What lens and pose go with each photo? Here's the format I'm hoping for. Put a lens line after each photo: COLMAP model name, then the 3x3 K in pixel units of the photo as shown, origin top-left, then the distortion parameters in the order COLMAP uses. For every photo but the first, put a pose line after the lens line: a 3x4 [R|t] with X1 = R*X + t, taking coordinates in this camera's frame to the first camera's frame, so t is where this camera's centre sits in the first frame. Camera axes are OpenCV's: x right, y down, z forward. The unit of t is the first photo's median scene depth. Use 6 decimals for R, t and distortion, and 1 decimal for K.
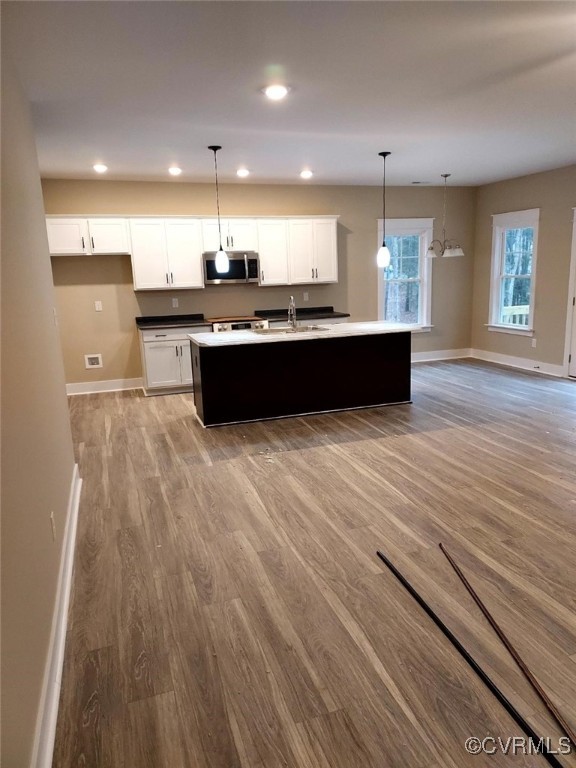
lens RADIAL K [[545.8, 0, 288.5], [0, 545.8, 383.4], [0, 0, 1]] dist [0.010168, -0.003979]
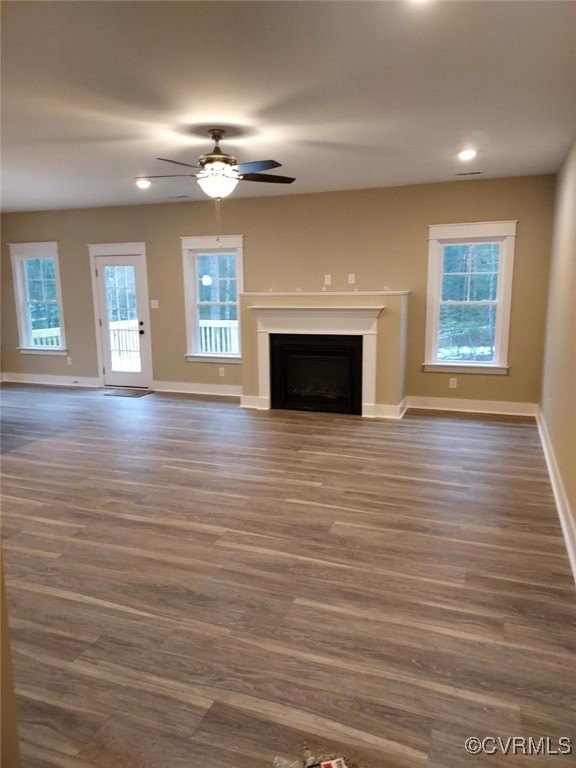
lens RADIAL K [[545.8, 0, 288.8], [0, 545.8, 385.4], [0, 0, 1]] dist [0.010168, -0.003979]
pose [[0.628735, -0.121149, 0.768125, -0.144373], [0.152851, 0.987773, 0.030678, 0.010975], [-0.762450, 0.098121, 0.639565, -0.057751]]
